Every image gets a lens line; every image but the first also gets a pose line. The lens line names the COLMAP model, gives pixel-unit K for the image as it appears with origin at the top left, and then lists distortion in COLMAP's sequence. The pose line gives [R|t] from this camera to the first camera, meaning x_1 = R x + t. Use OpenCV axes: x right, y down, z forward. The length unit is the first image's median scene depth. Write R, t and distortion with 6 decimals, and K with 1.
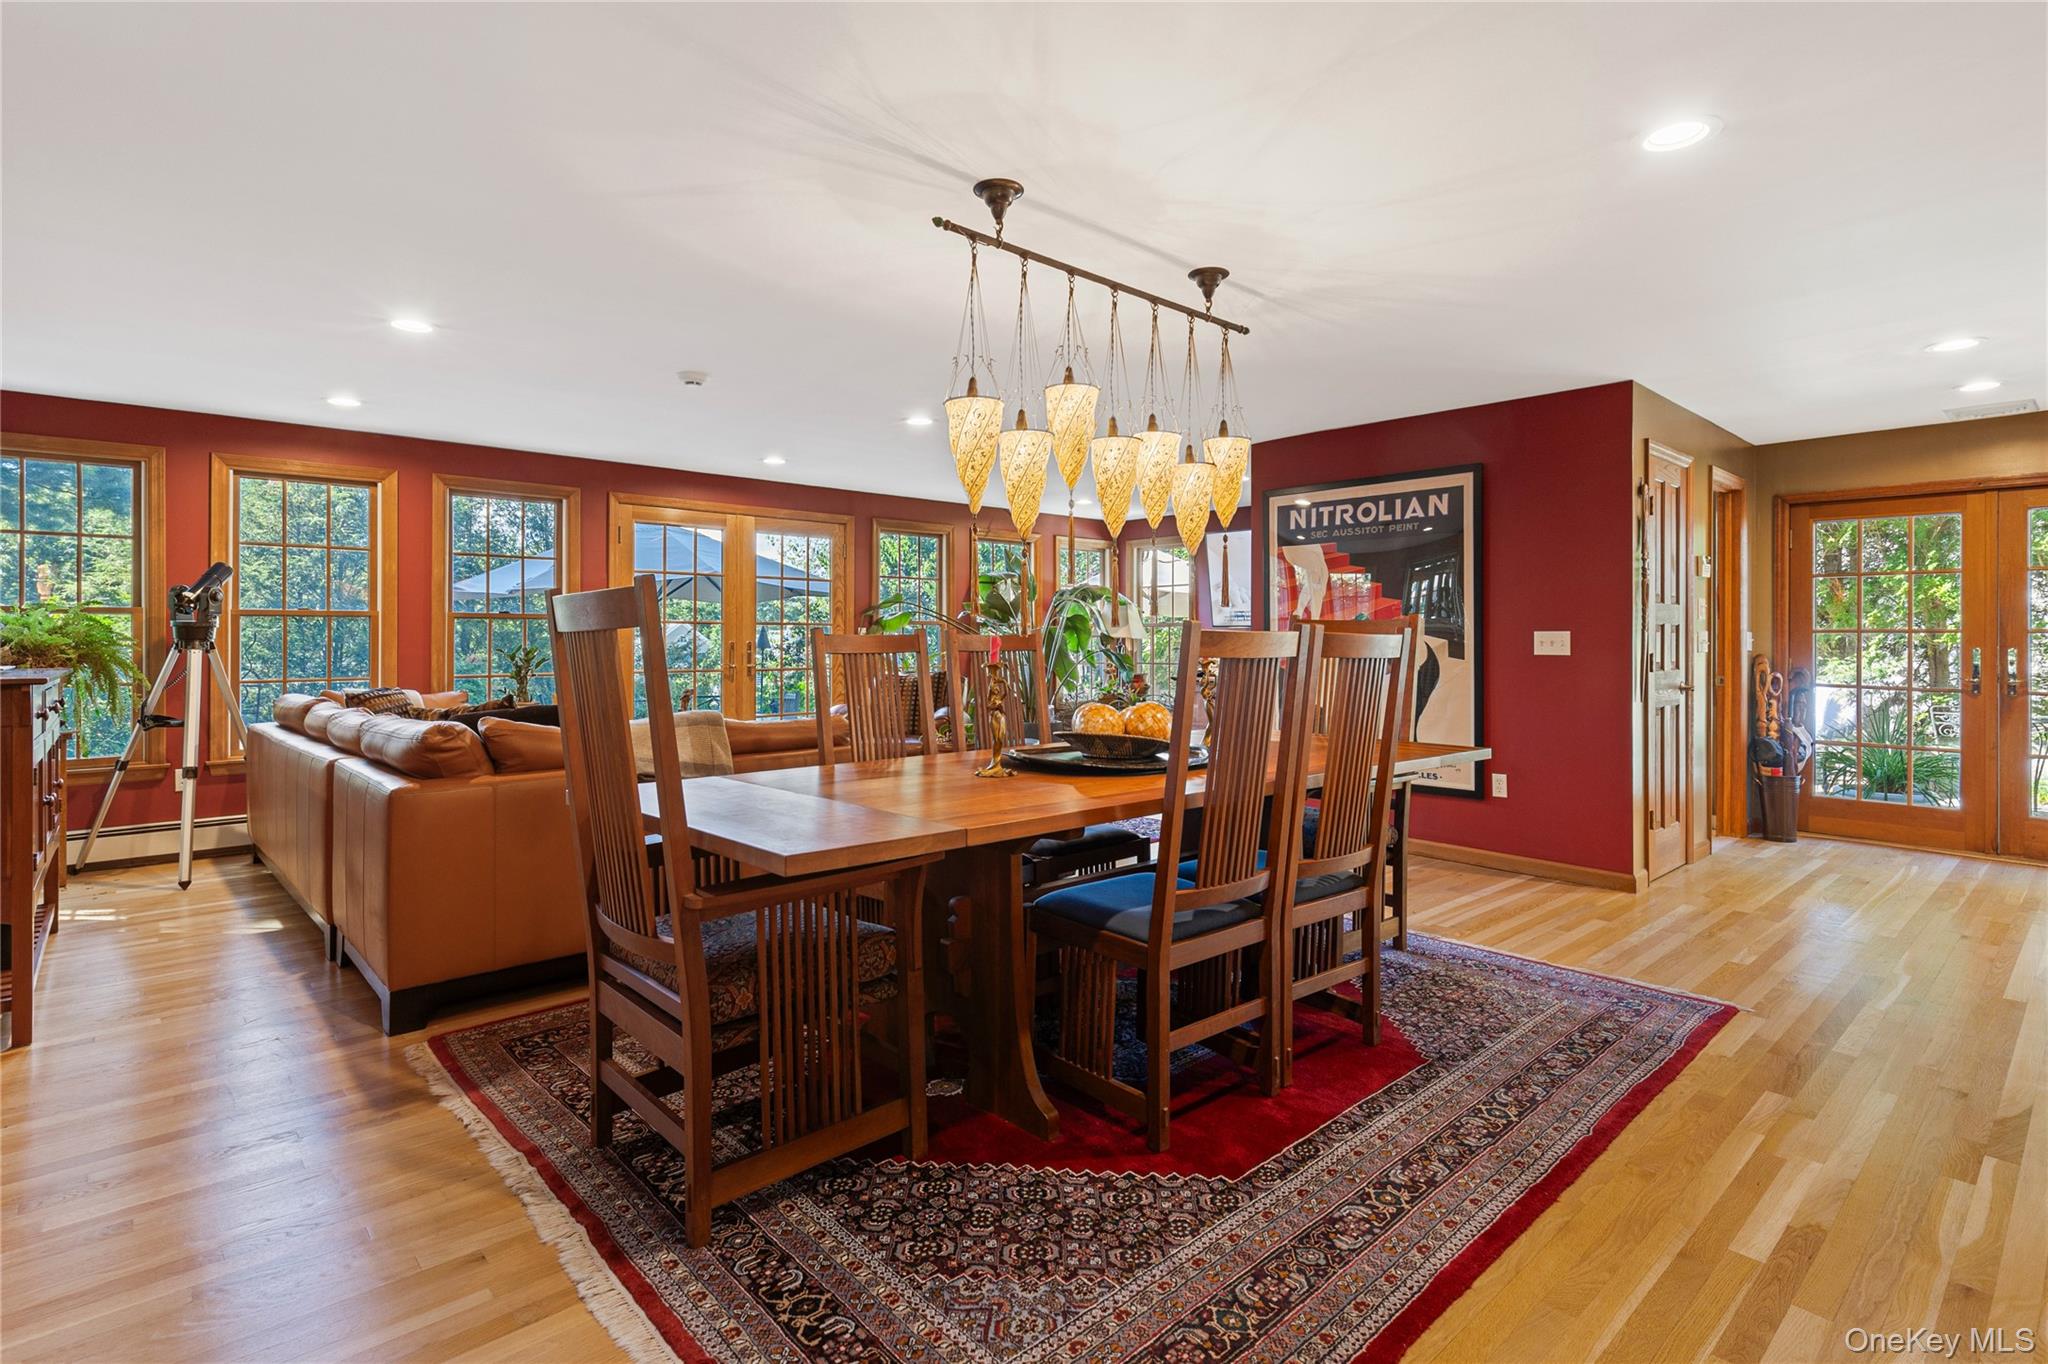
lens RADIAL K [[1005.5, 0, 1008.8], [0, 1005.5, 639.7], [0, 0, 1]] dist [-0.000835, 0.000079]
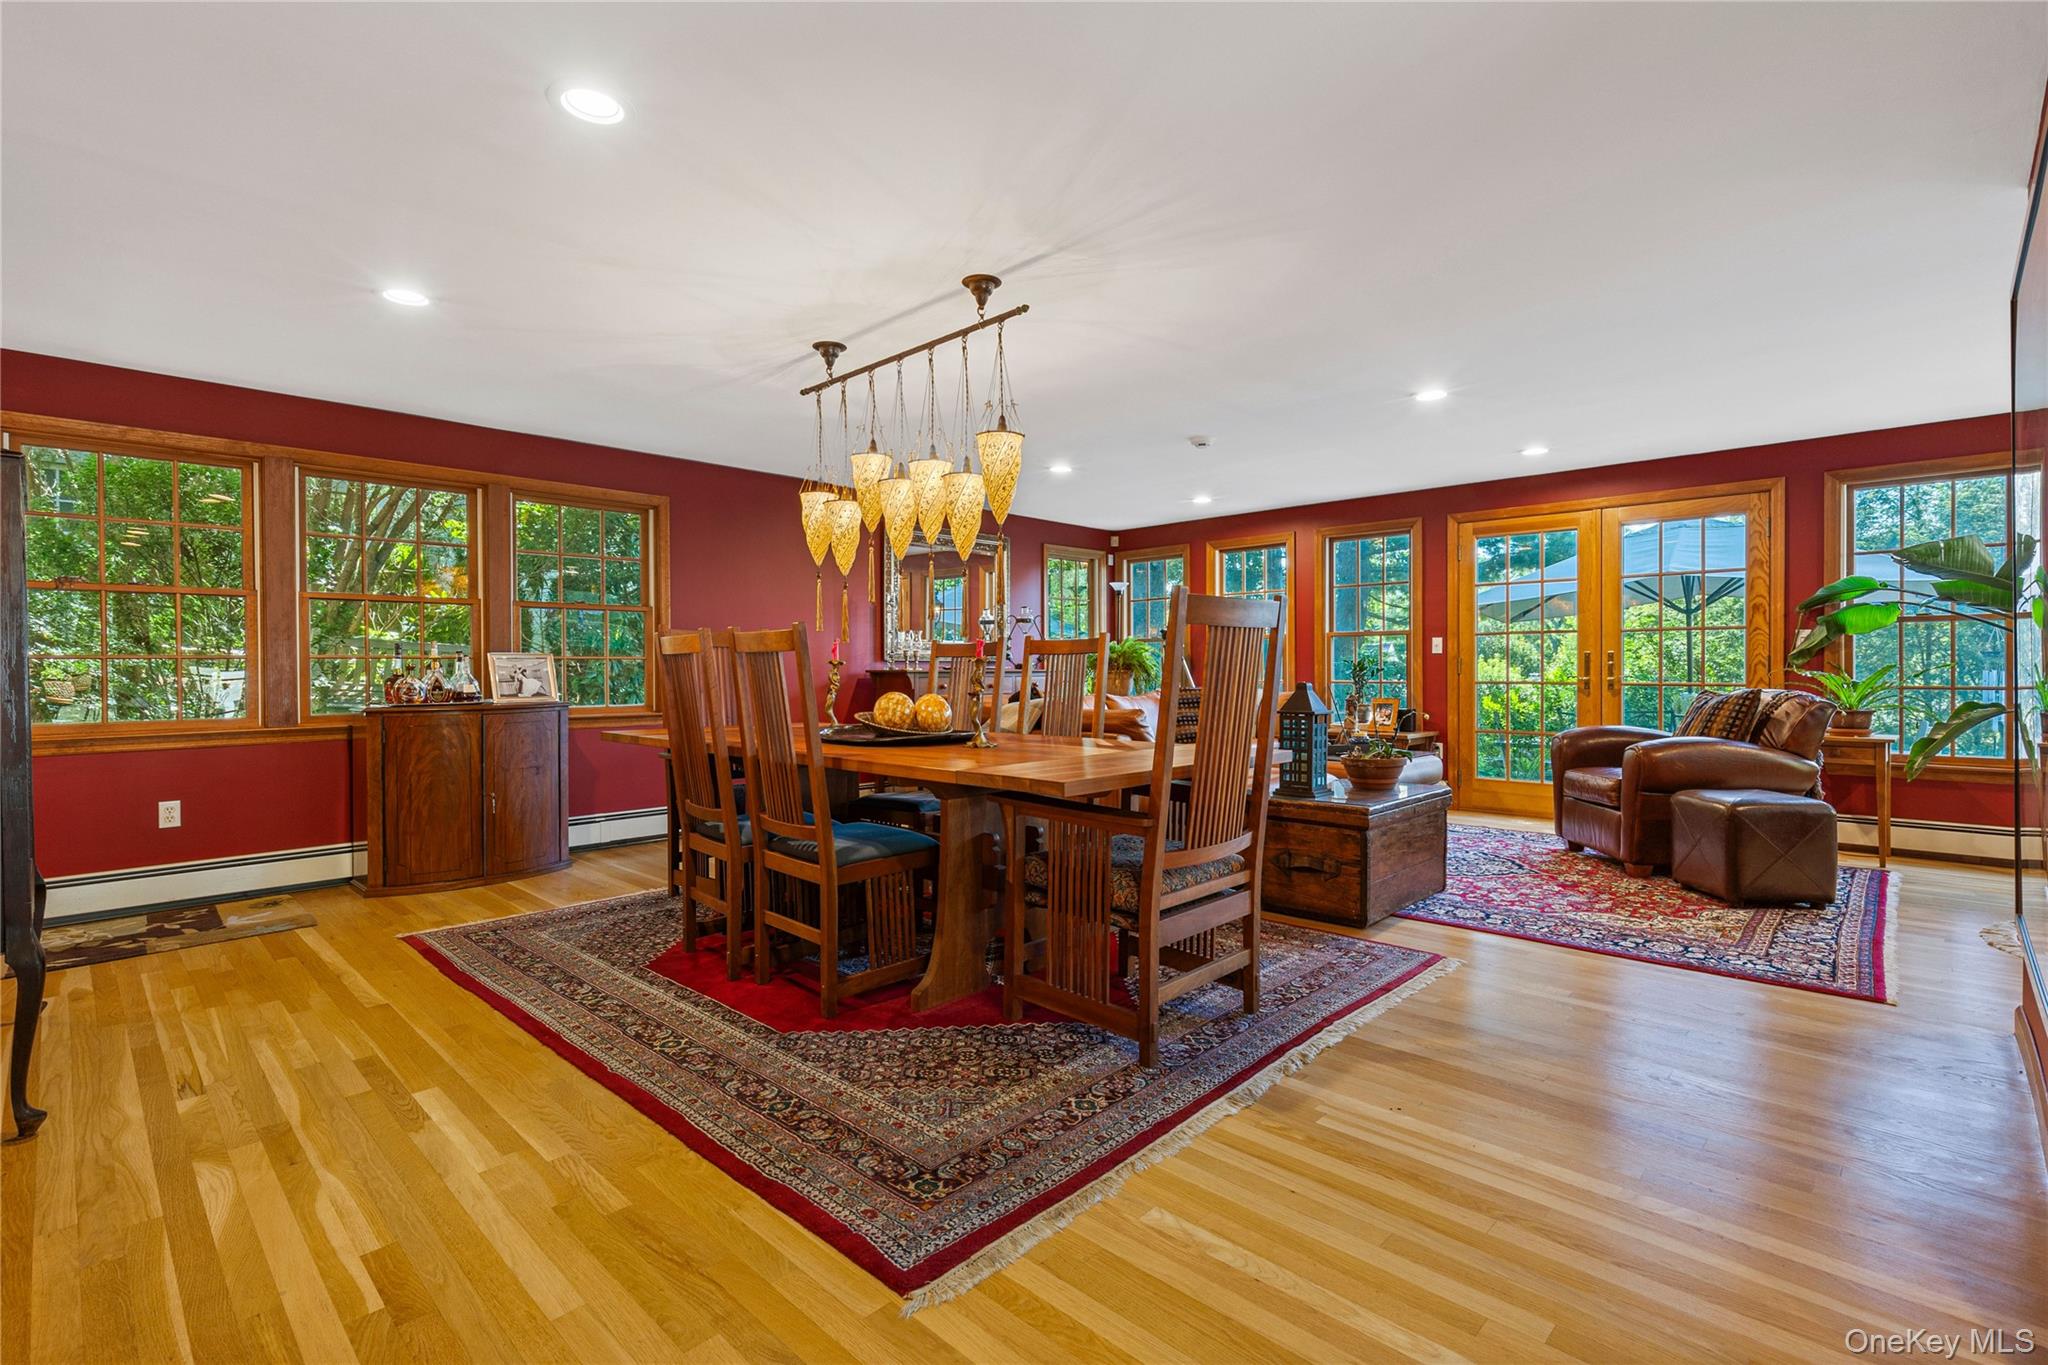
lens RADIAL K [[919.0, 0, 1025.2], [0, 919.0, 681.8], [0, 0, 1]] dist [0.003302, -0.000224]
pose [[0.084751, 0.013227, -0.996314, 1.449193], [0.006608, 0.999882, 0.013837, 0.039999], [0.996380, -0.007756, 0.084654, 1.219878]]
